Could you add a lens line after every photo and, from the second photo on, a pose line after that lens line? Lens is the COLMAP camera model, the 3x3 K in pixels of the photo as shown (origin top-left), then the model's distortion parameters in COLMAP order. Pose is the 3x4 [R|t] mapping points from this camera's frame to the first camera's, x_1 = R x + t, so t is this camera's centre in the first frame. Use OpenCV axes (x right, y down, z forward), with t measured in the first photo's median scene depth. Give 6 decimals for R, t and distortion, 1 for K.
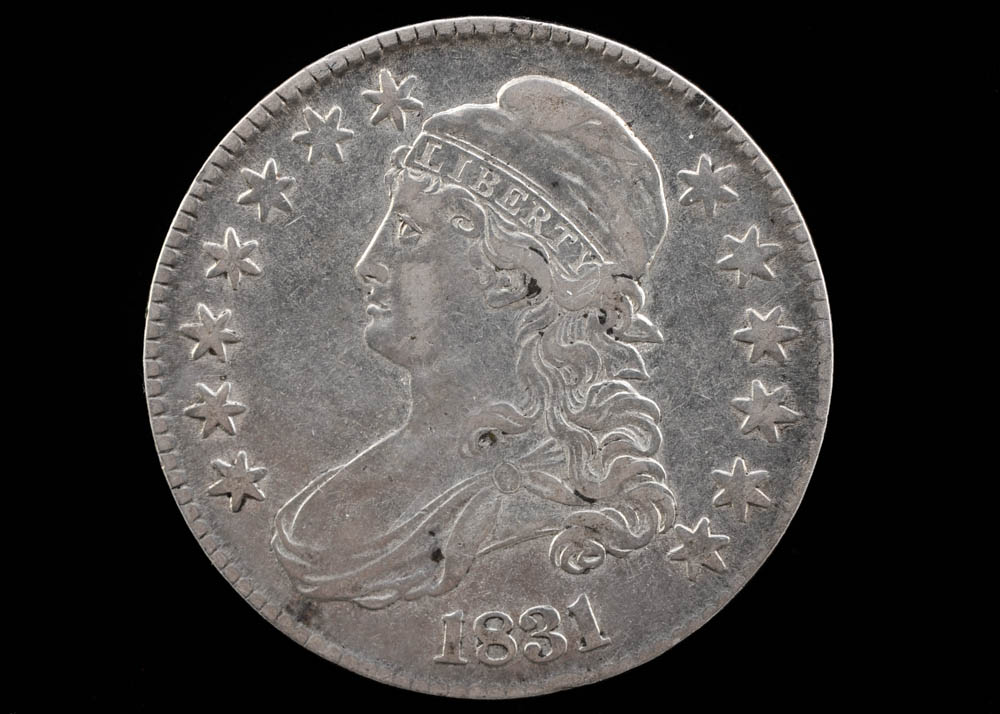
lens RADIAL K [[2615.3, 0, 502.8], [0, 2615.3, 359.1], [0, 0, 1]] dist [0.119163, 0.000000]
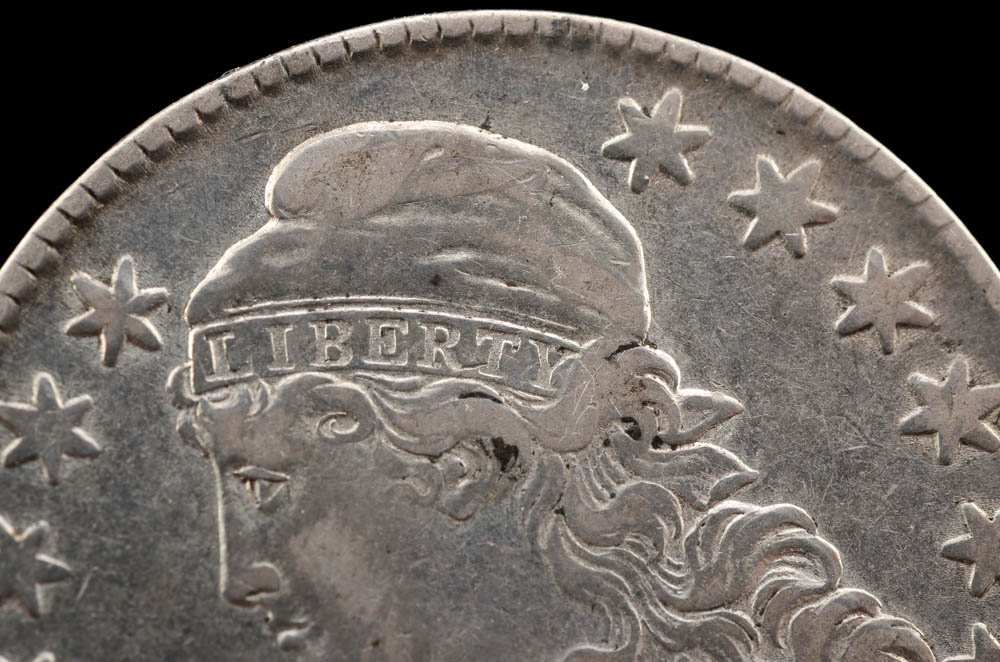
lens RADIAL K [[2682.5, 0, 496.5], [0, 2682.5, 327.7], [0, 0, 1]] dist [0.017947, 0.000000]
pose [[0.833583, -0.542814, 0.102426, -0.034792], [0.549027, 0.834575, -0.045306, -0.024272], [-0.060889, 0.094001, 0.993708, 0.415472]]
